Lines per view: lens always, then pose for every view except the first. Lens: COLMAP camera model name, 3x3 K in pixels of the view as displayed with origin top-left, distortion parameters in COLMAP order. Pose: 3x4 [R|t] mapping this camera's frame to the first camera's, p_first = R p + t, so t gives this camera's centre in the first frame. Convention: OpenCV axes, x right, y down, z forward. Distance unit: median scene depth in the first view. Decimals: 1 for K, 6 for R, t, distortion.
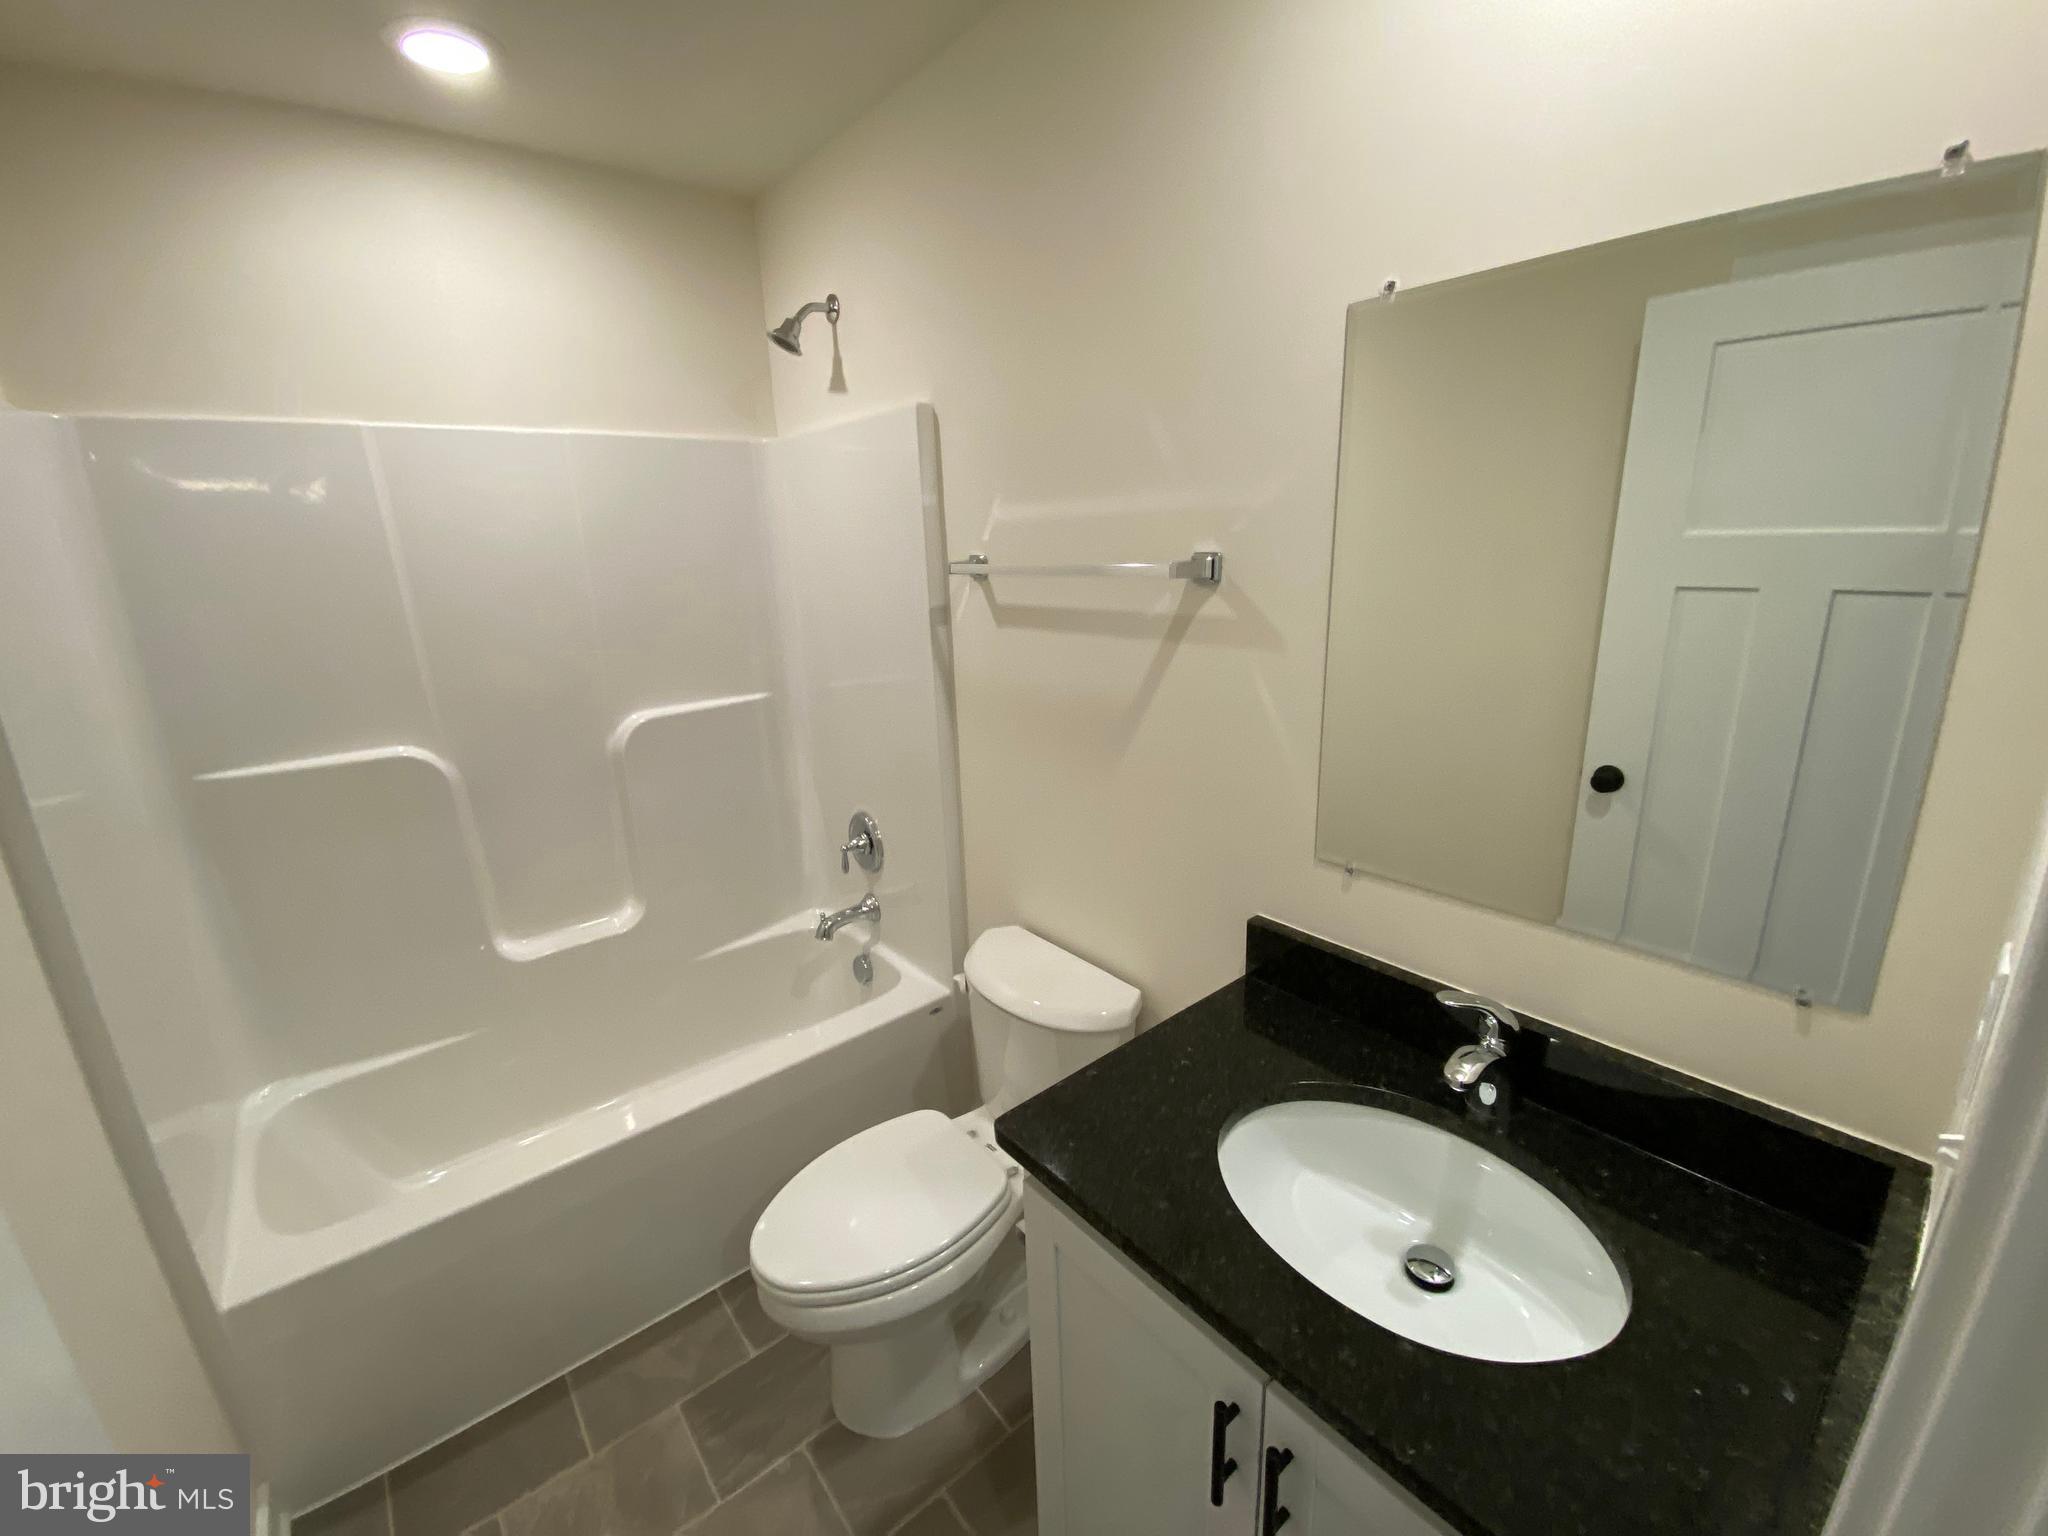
lens RADIAL K [[834.5, 0, 1027.0], [0, 834.5, 766.0], [0, 0, 1]] dist [0.022247, -0.021461]
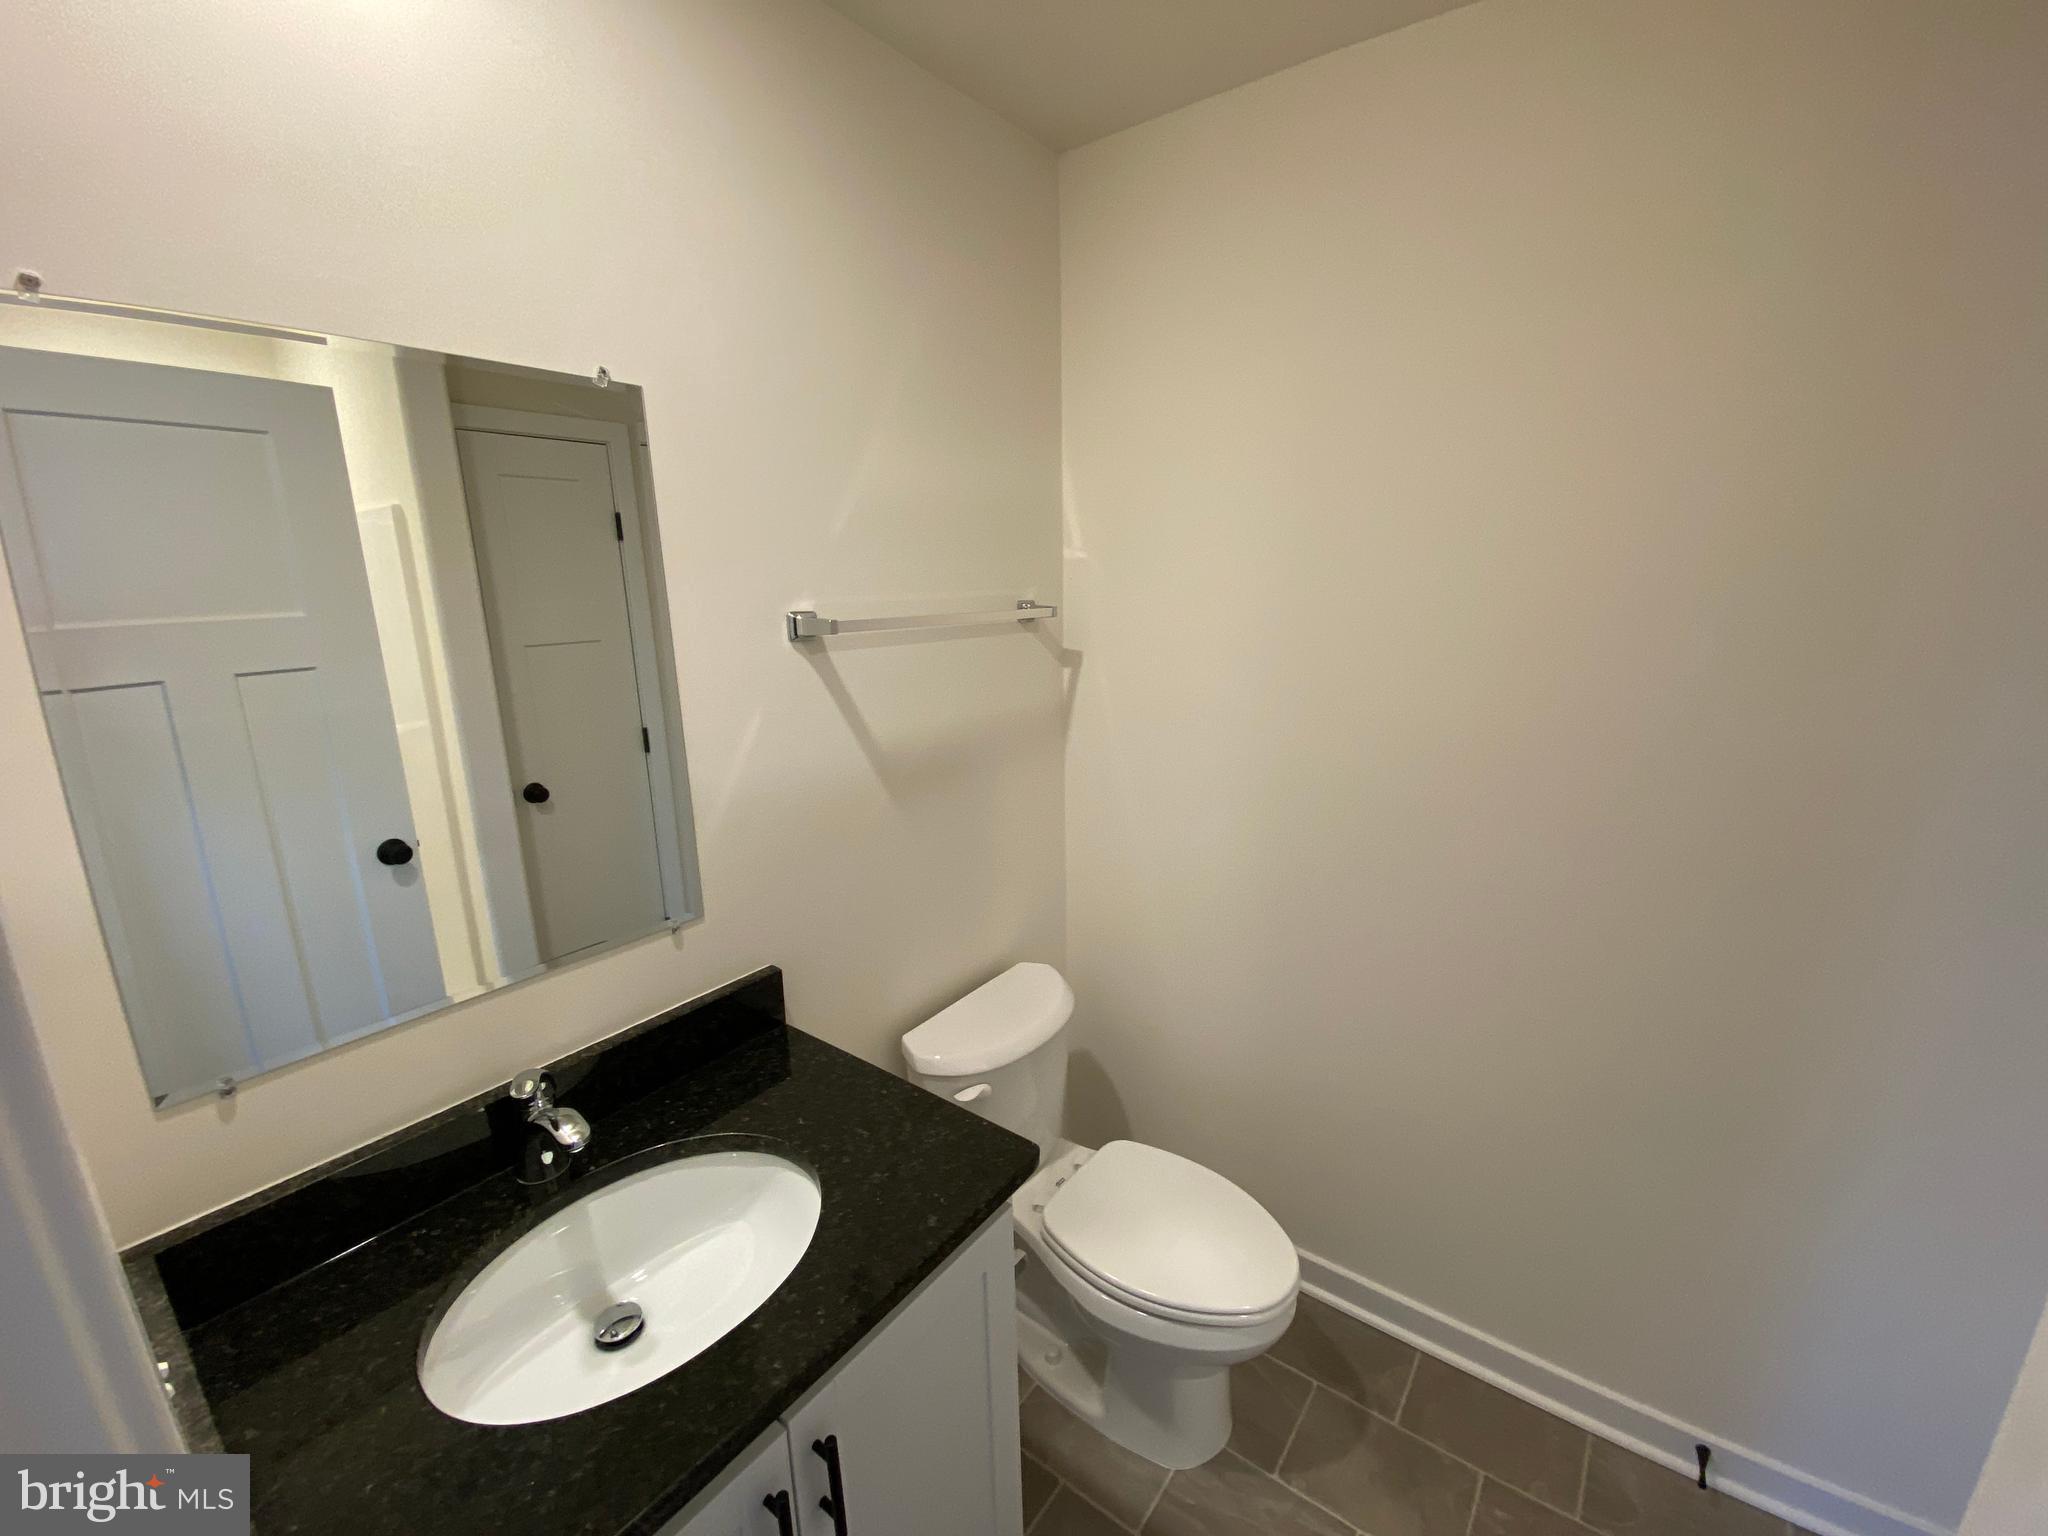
lens RADIAL K [[831.4, 0, 1024.0], [0, 831.4, 768.0], [0, 0, 1]] dist [0.024322, -0.019921]
pose [[-0.250001, -0.164743, 0.954128, -0.516239], [0.282317, 0.930197, 0.234584, -0.129747], [-0.926173, 0.328013, -0.186040, 0.546112]]
